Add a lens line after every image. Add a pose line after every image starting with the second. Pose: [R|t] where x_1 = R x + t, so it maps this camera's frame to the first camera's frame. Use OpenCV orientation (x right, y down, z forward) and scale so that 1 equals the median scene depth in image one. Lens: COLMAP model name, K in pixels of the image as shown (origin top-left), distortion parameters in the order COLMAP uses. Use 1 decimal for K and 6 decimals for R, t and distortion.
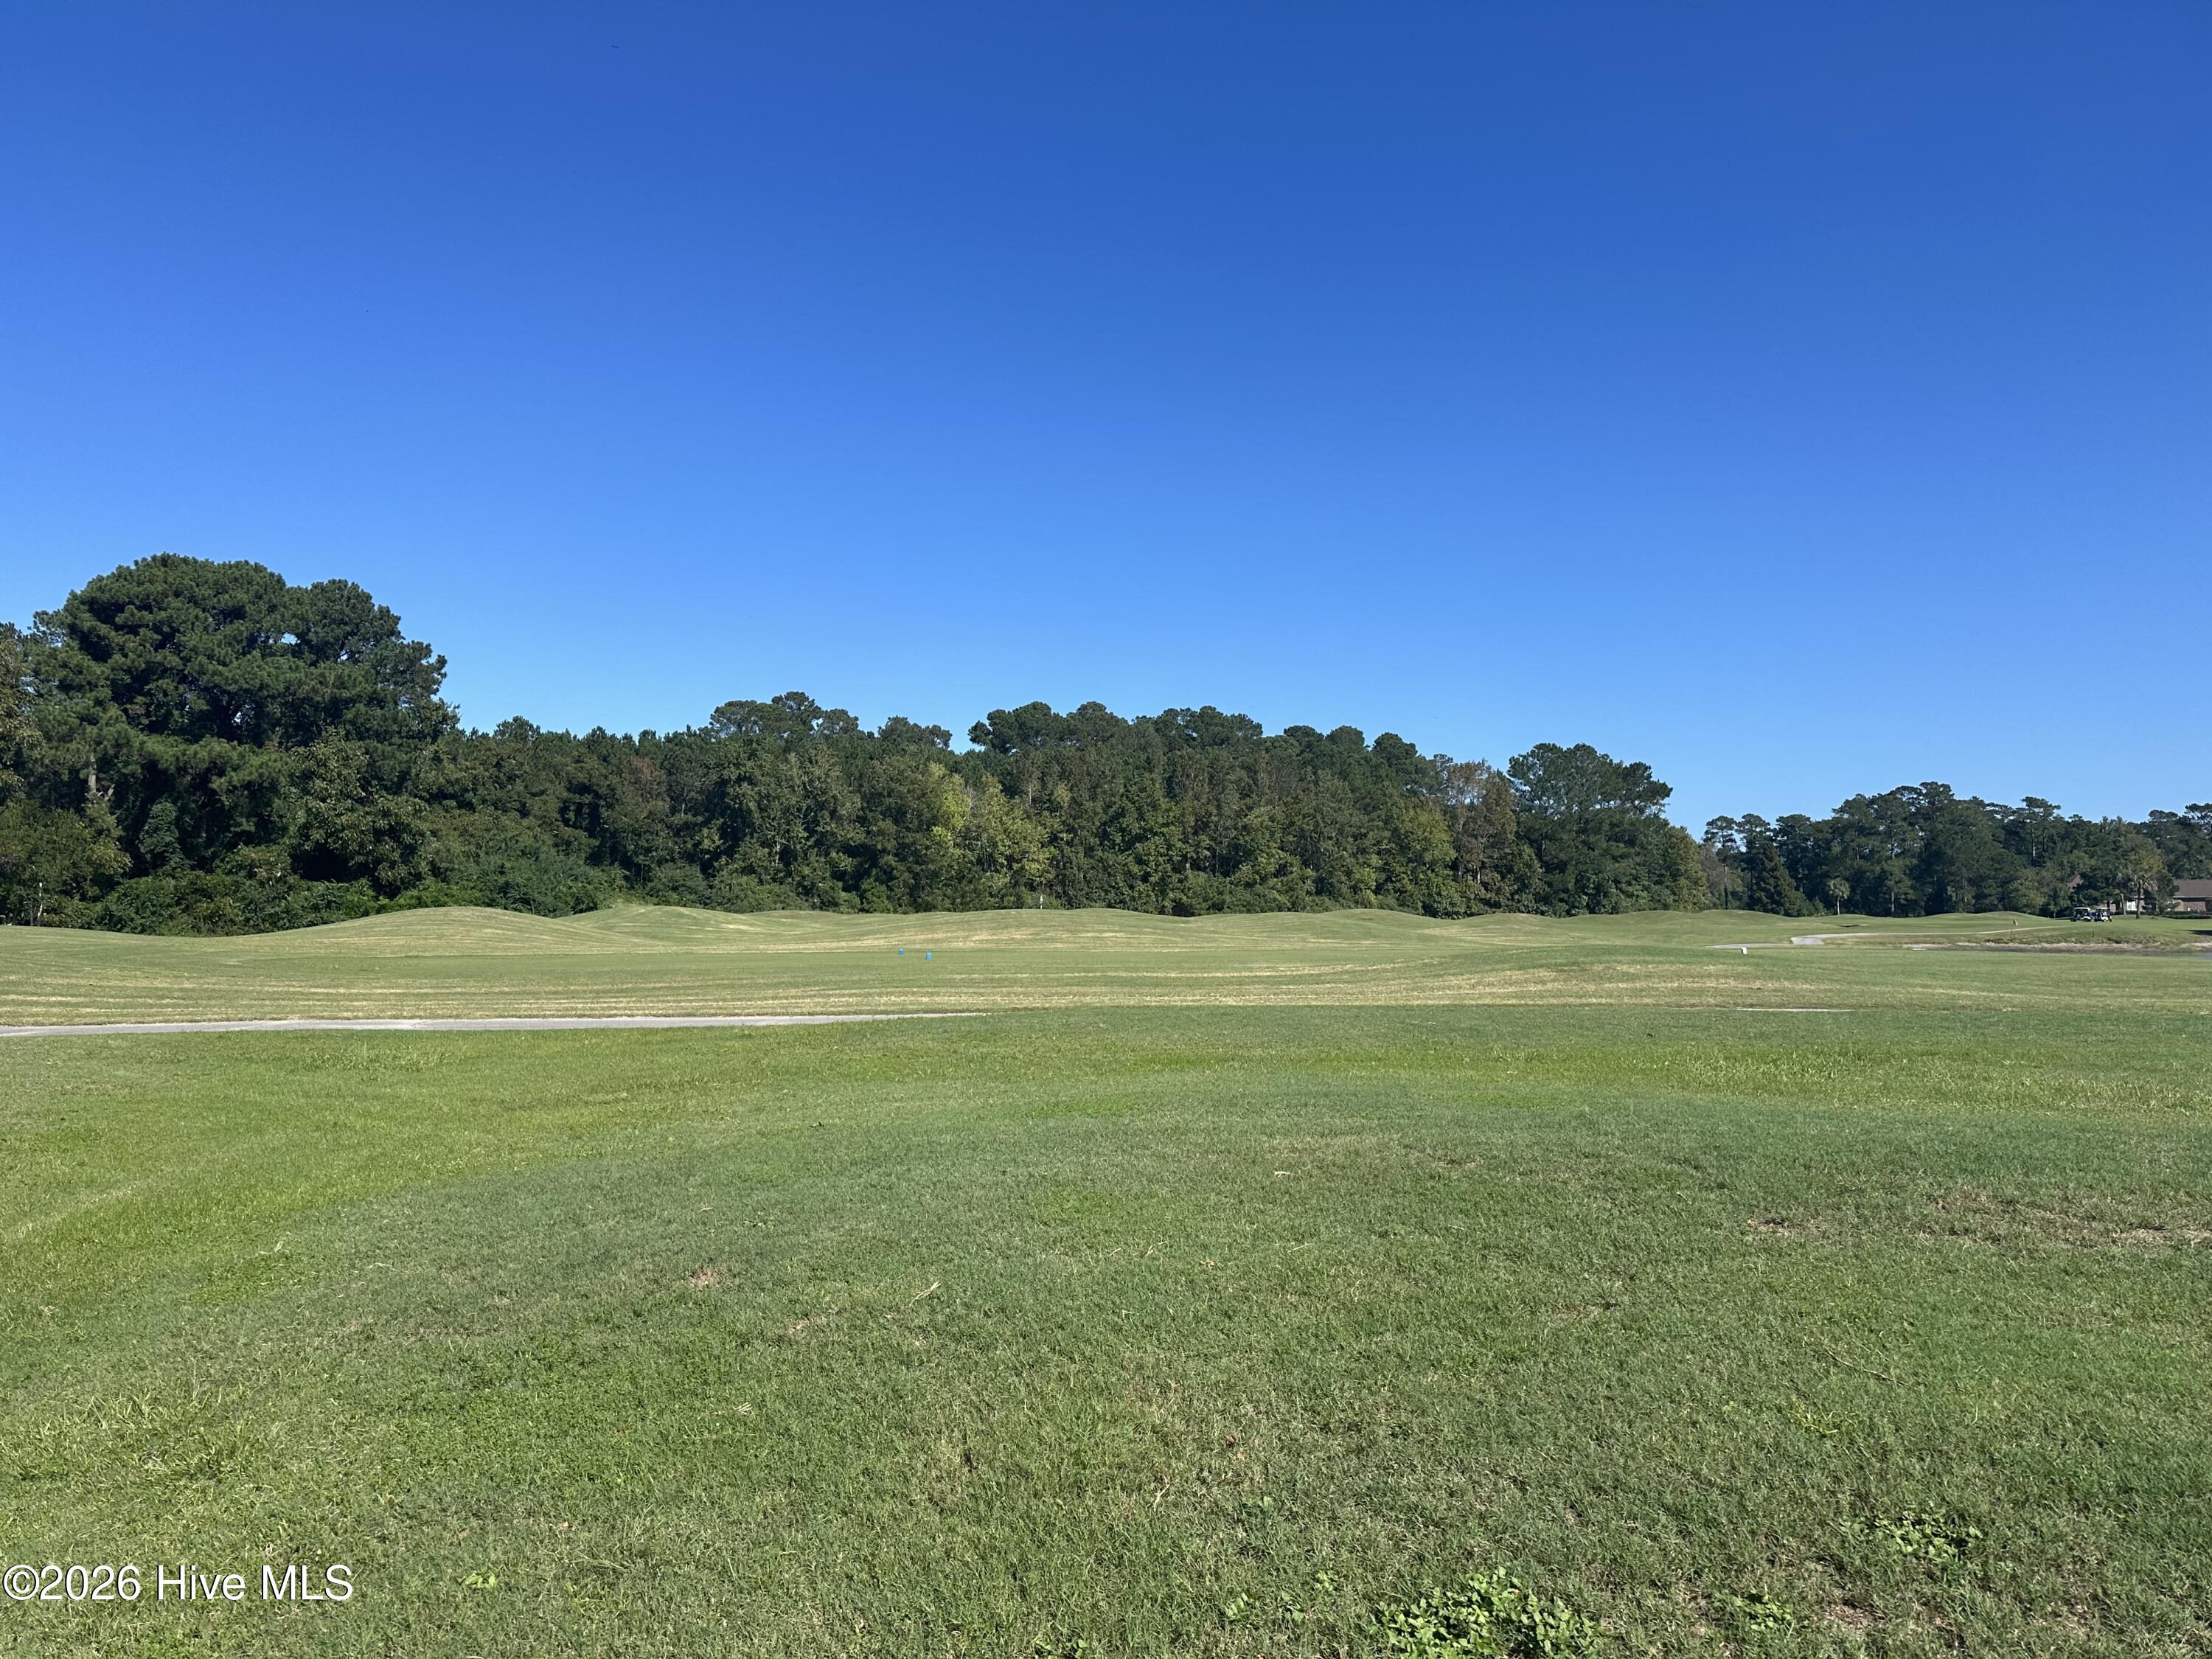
lens RADIAL K [[1511.5, 0, 1126.0], [0, 1511.5, 821.8], [0, 0, 1]] dist [0.083514, -0.112213]
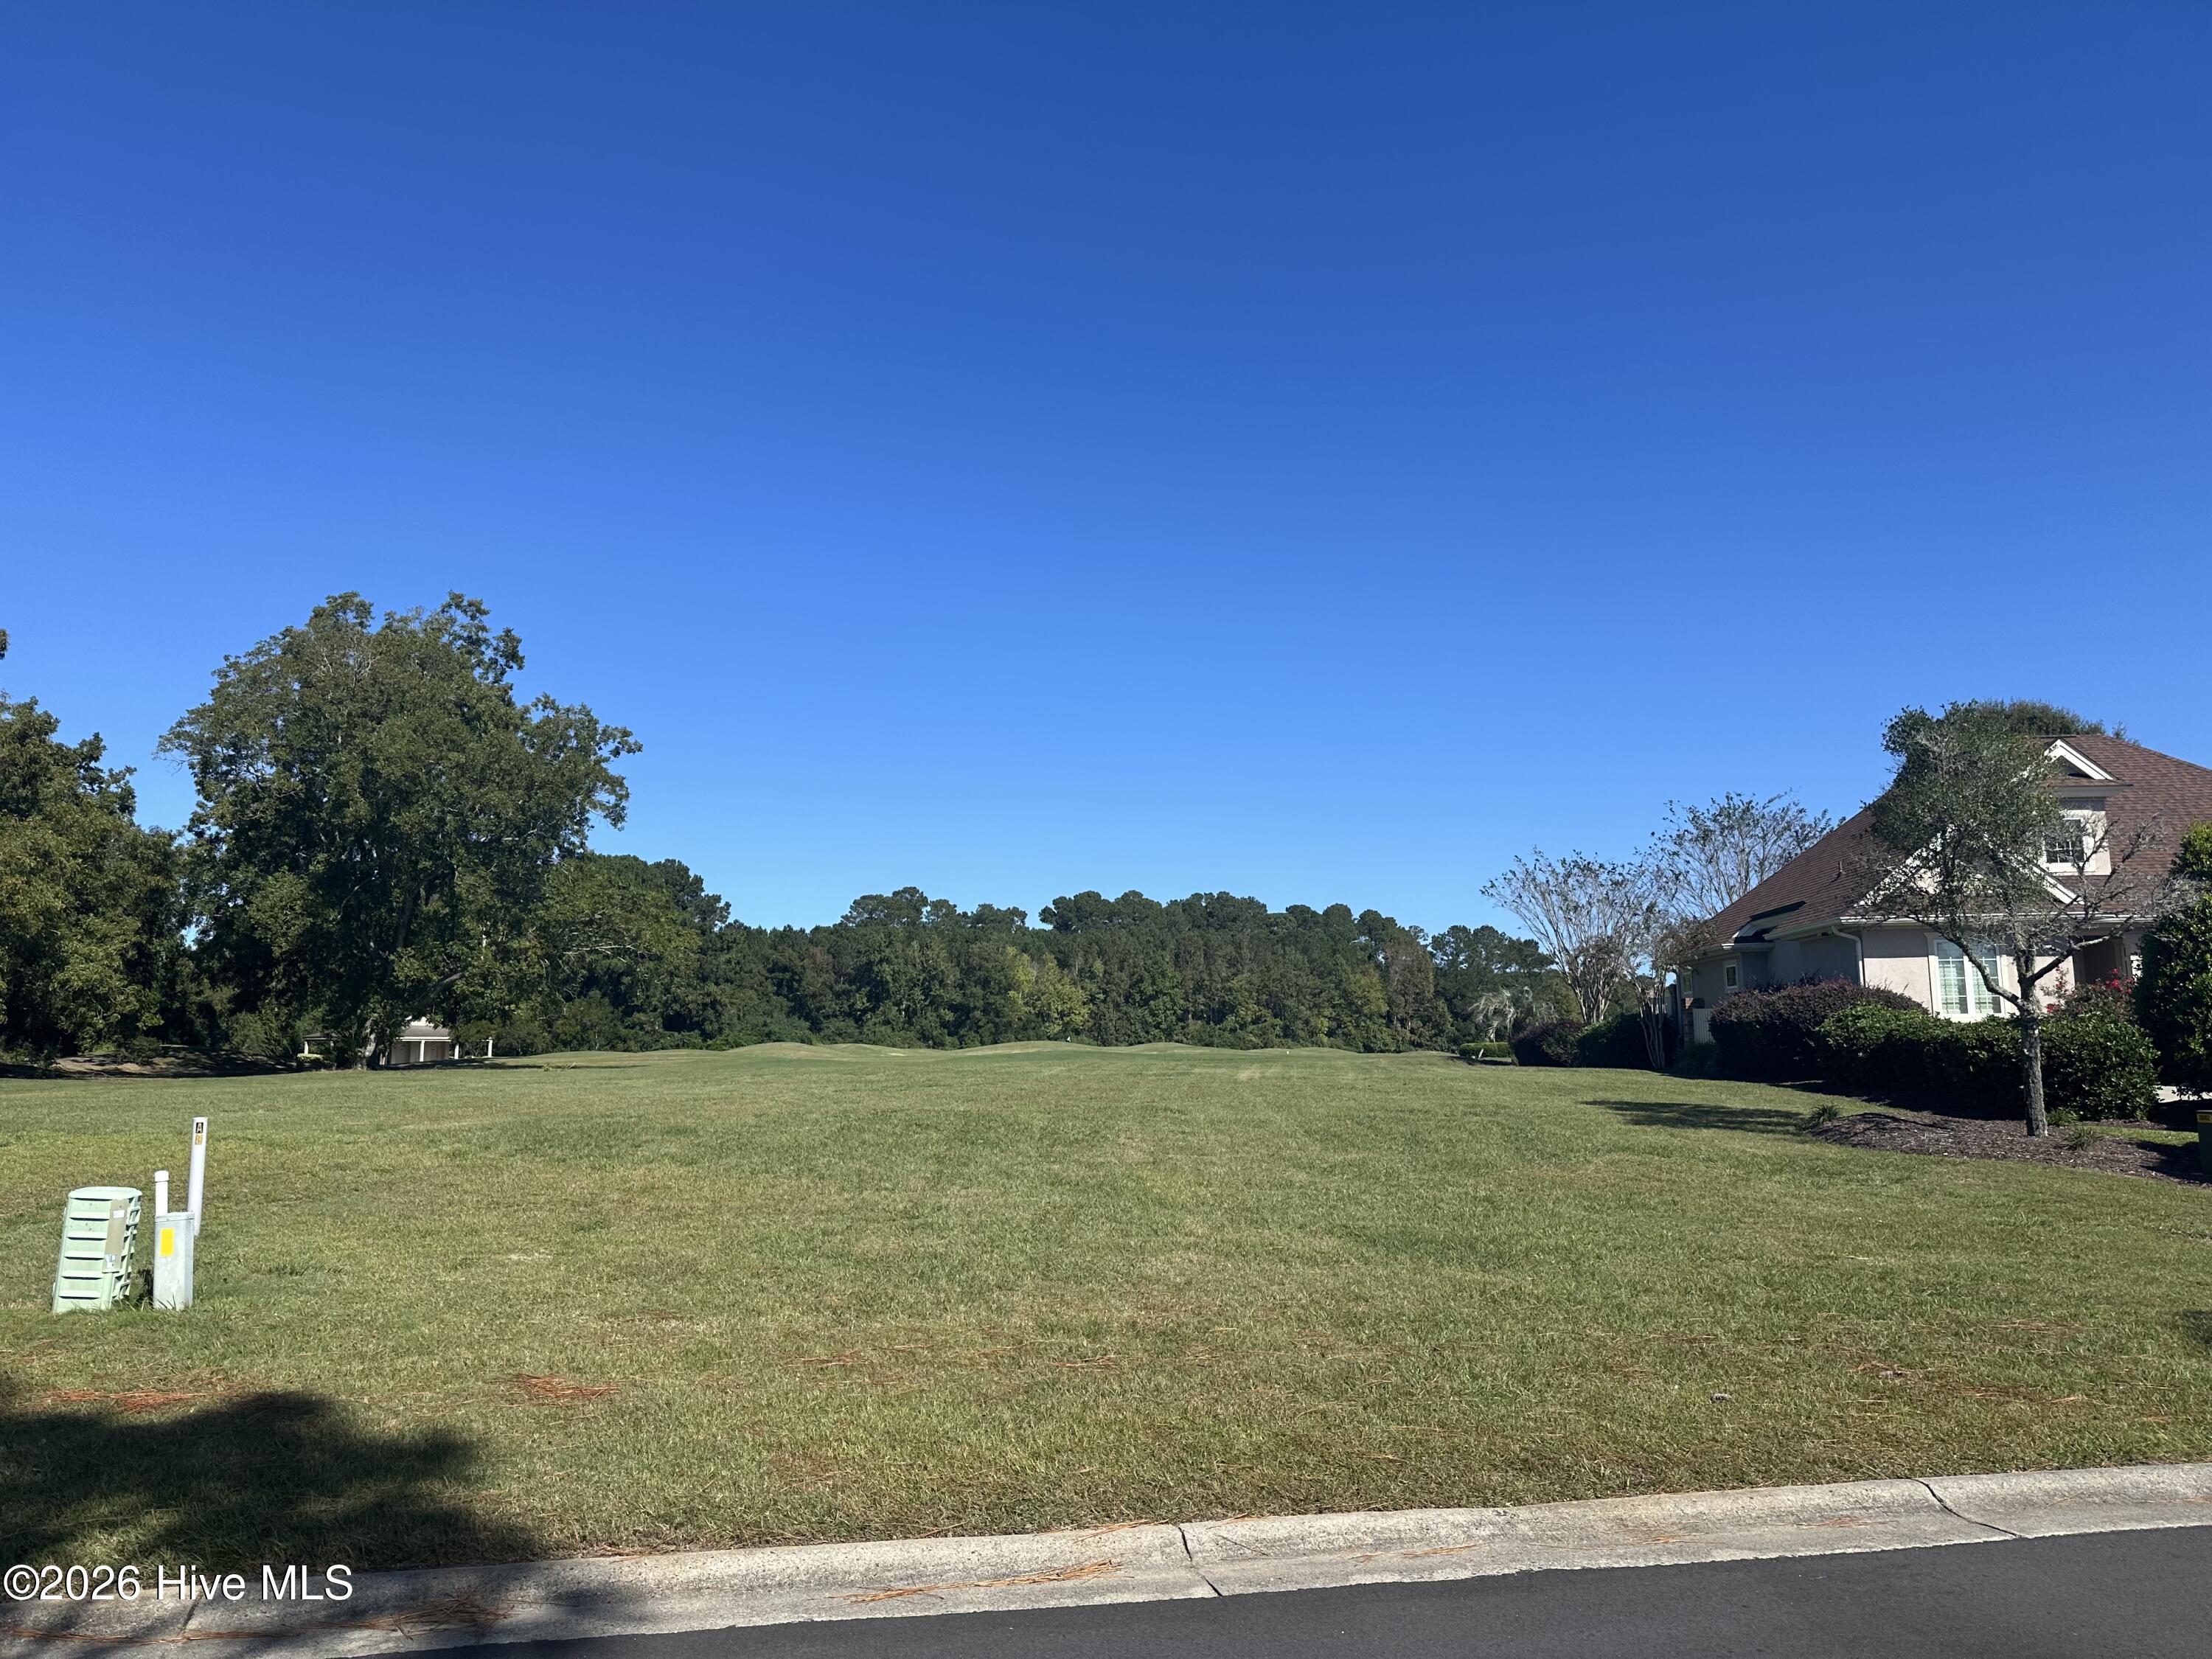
lens RADIAL K [[1511.5, 0, 1105.4], [0, 1511.5, 815.5], [0, 0, 1]] dist [0.083514, -0.112213]
pose [[0.997275, -0.014488, -0.072333, 0.067528], [0.007211, 0.994975, -0.099862, -0.017261], [0.073417, 0.099069, 0.992369, -0.421005]]
